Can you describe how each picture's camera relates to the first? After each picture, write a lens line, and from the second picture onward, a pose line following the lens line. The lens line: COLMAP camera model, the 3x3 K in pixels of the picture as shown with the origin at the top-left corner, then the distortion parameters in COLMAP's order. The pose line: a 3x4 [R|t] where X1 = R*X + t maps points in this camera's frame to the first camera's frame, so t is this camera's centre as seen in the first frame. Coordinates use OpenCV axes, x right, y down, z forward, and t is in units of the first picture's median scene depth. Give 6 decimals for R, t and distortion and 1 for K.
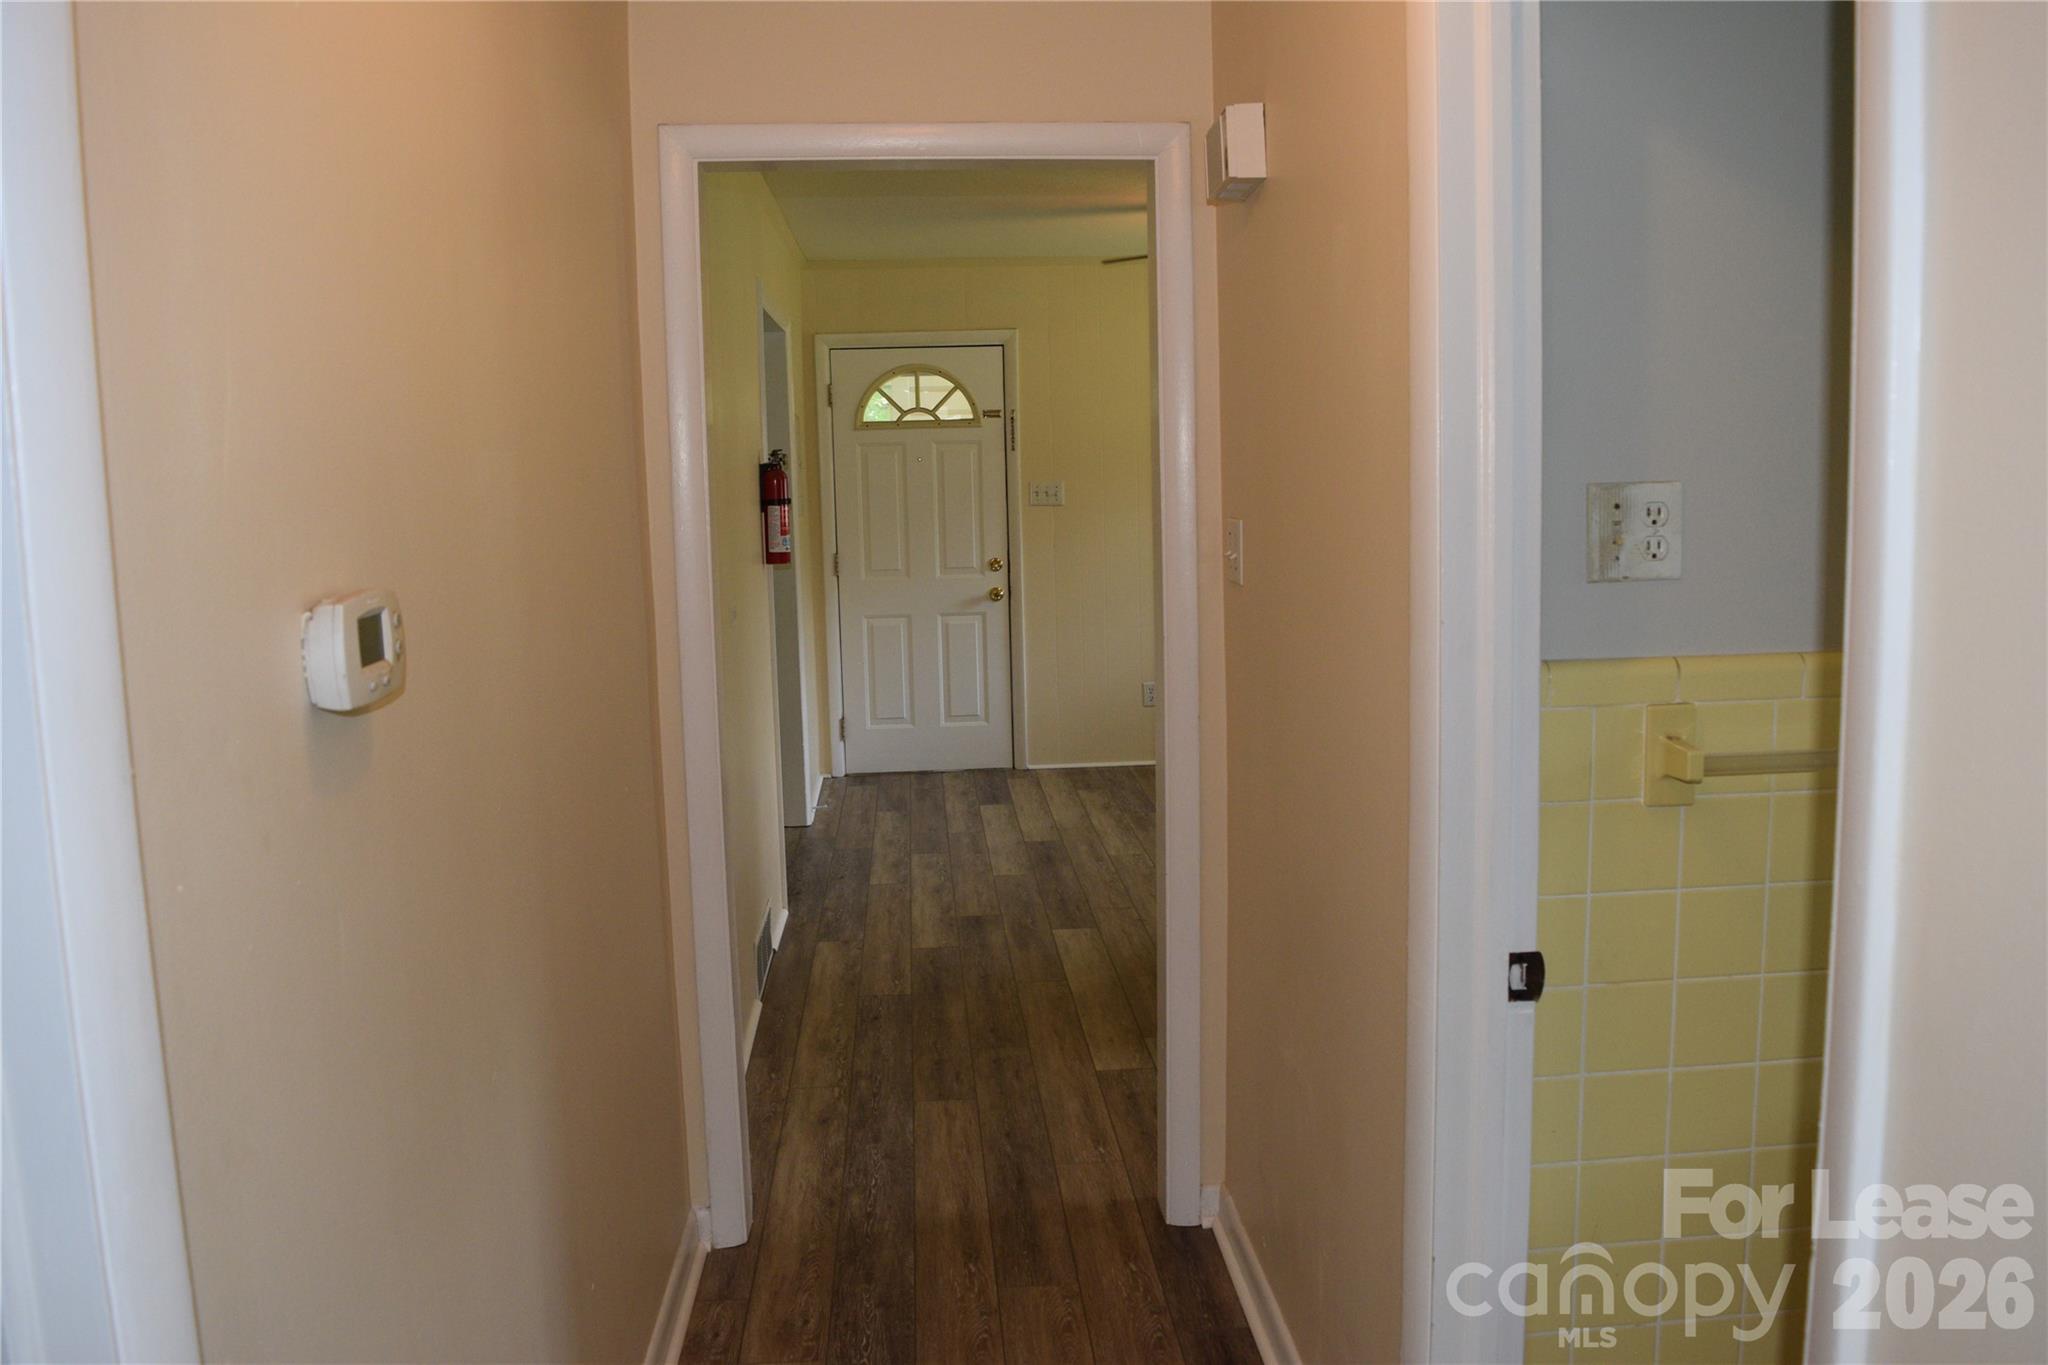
lens RADIAL K [[1603.5, 0, 1029.6], [0, 1603.5, 679.0], [0, 0, 1]] dist [-0.099914, 0.019666]
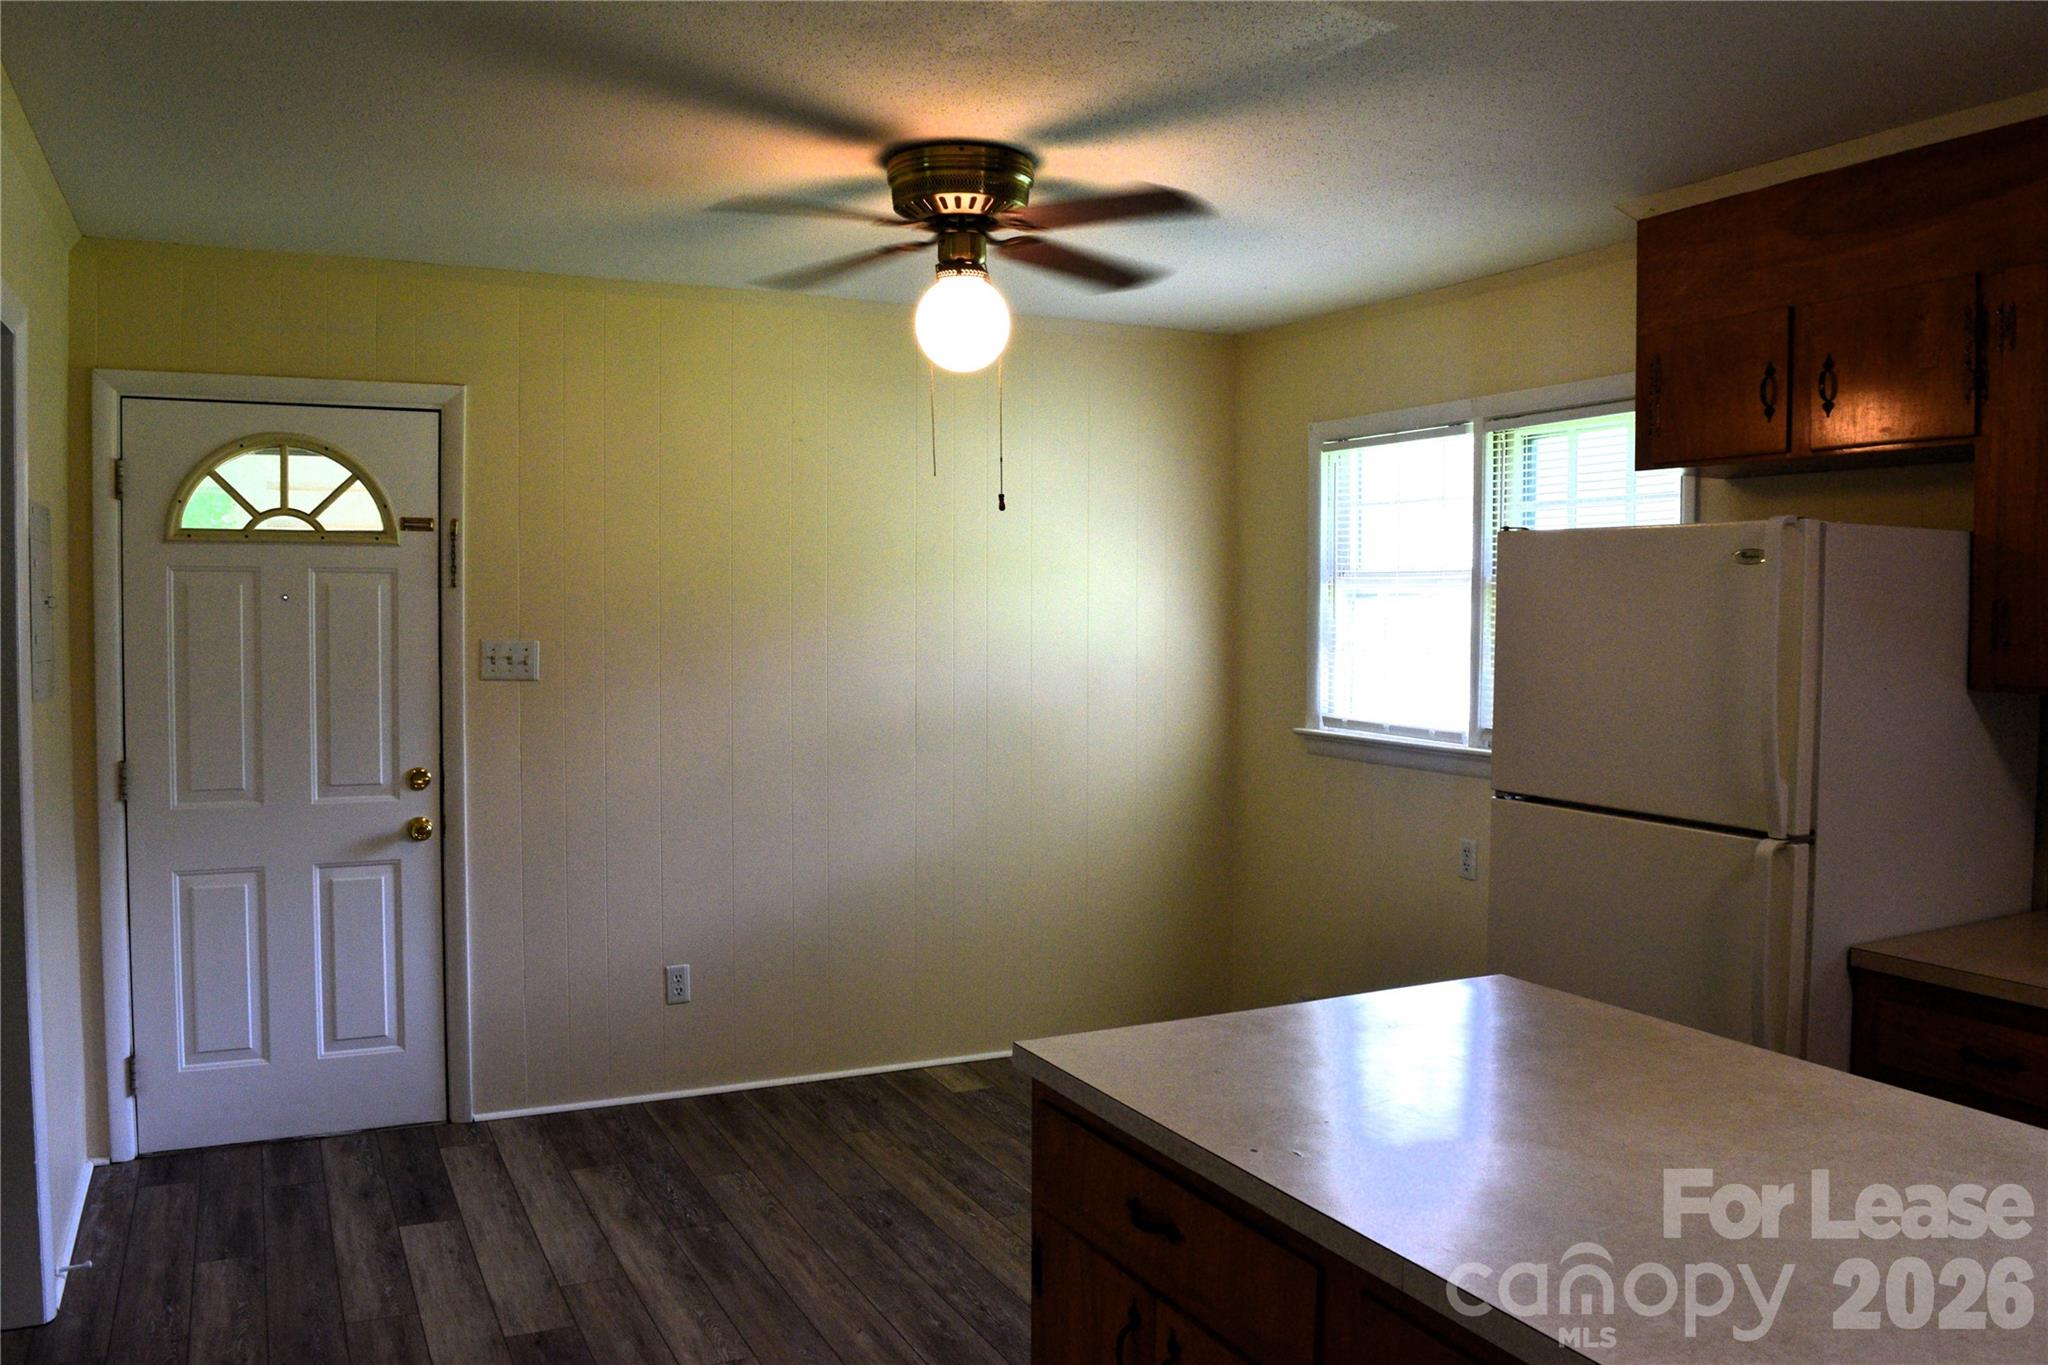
lens RADIAL K [[1603.5, 0, 1050.6], [0, 1603.5, 666.5], [0, 0, 1]] dist [-0.099914, 0.019666]
pose [[0.922494, 0.015108, 0.385716, -0.041779], [0.023336, 0.995223, -0.094793, -0.069736], [-0.385306, 0.096447, 0.917735, 0.500068]]
